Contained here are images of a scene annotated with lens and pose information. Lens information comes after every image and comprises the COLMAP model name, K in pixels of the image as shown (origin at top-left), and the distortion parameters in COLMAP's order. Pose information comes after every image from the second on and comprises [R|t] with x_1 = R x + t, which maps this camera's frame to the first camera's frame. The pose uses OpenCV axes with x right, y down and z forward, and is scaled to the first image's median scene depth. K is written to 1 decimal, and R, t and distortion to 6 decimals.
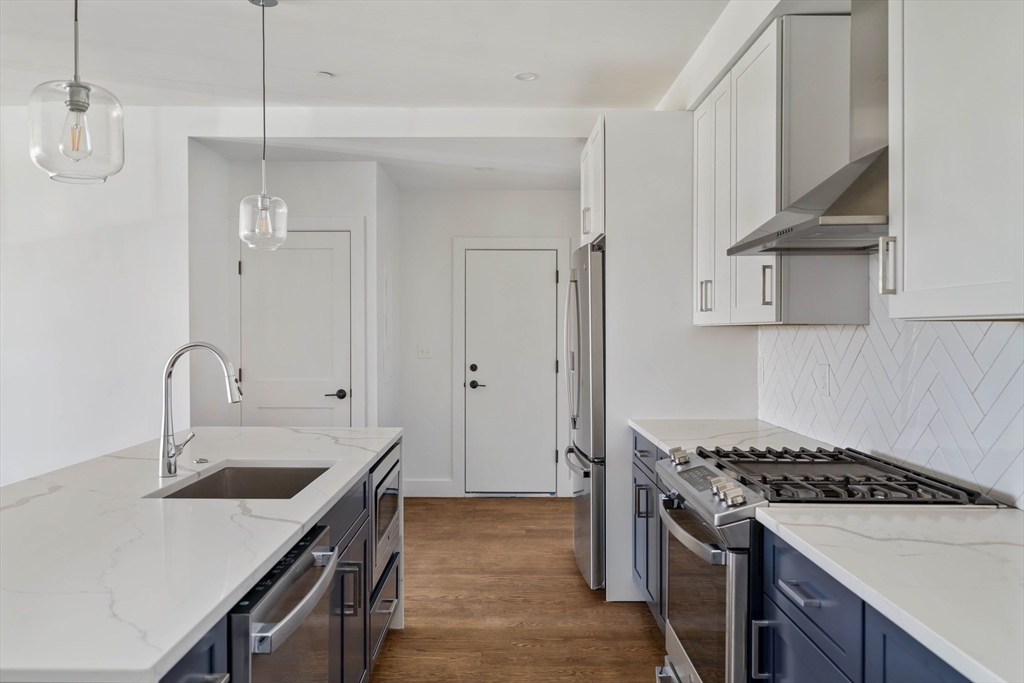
lens RADIAL K [[766.1, 0, 488.4], [0, 766.1, 339.7], [0, 0, 1]] dist [0.002469, -0.001706]
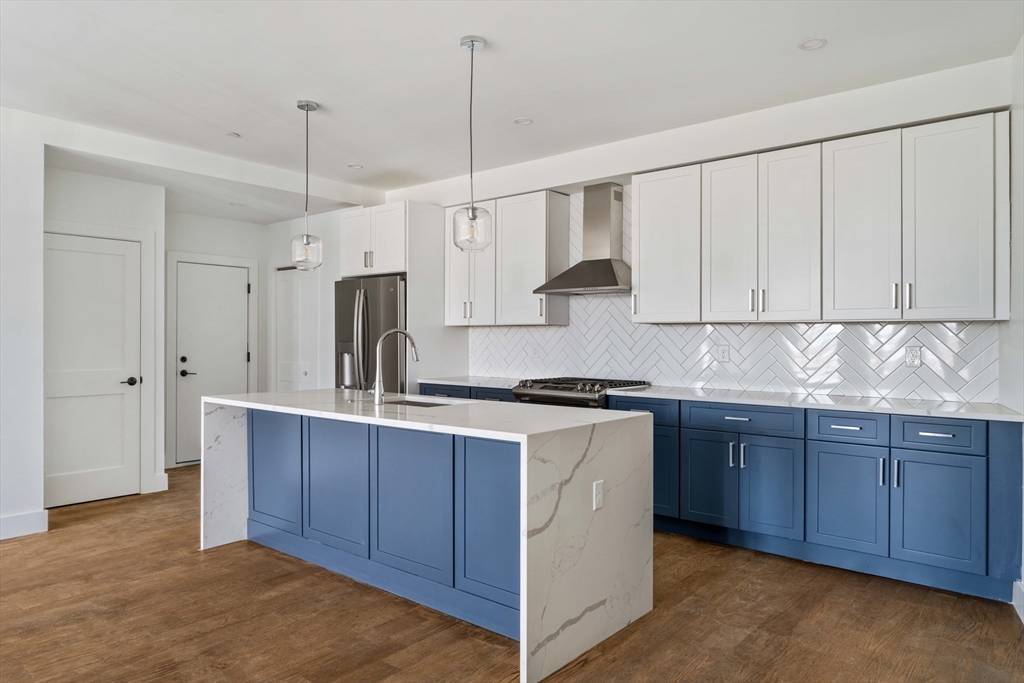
lens RADIAL K [[671.7, 0, 509.9], [0, 671.7, 340.5], [0, 0, 1]] dist [-0.000551, 0.000527]
pose [[0.630660, -0.000566, 0.776059, -0.866664], [0.006803, 0.999965, -0.004800, 0.025155], [-0.776029, 0.008307, 0.630642, -0.124581]]
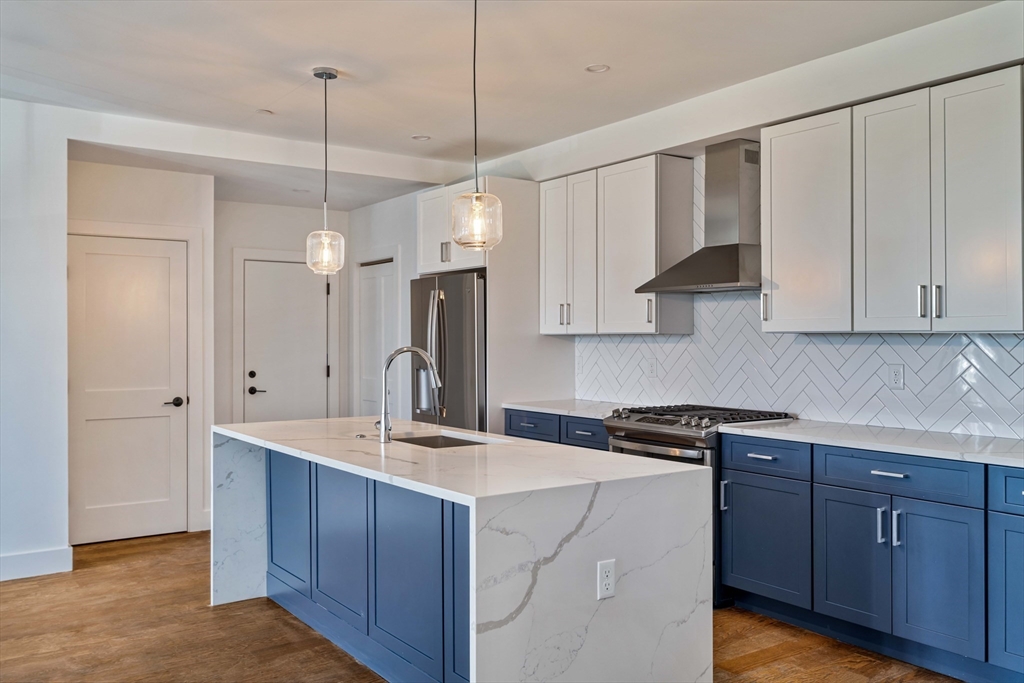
lens RADIAL K [[865.0, 0, 508.7], [0, 865.0, 338.3], [0, 0, 1]] dist [0.004870, -0.003635]
pose [[0.809242, -0.002049, 0.587472, -0.710546], [0.009486, 0.999909, -0.009578, 0.003240], [-0.587399, 0.013324, 0.809188, -0.254448]]
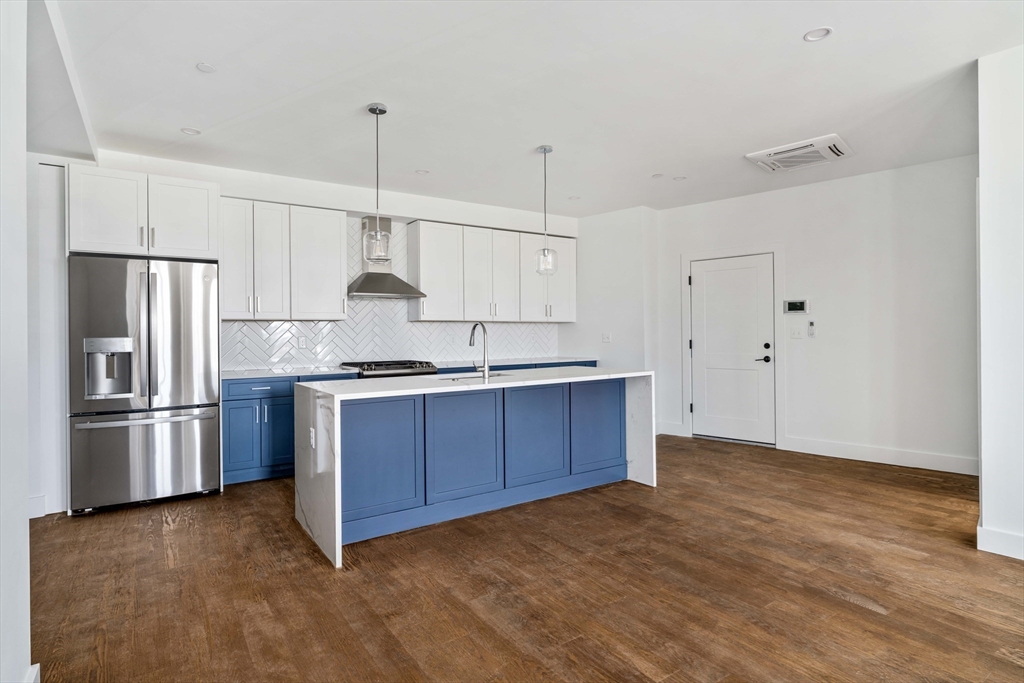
lens RADIAL K [[540.2, 0, 513.0], [0, 540.2, 334.2], [0, 0, 1]] dist [0.003146, 0.000469]
pose [[-0.585424, 0.001250, 0.810726, -1.109593], [0.016254, 0.999816, 0.010196, 0.015376], [-0.810564, 0.019146, -0.585337, 1.160664]]
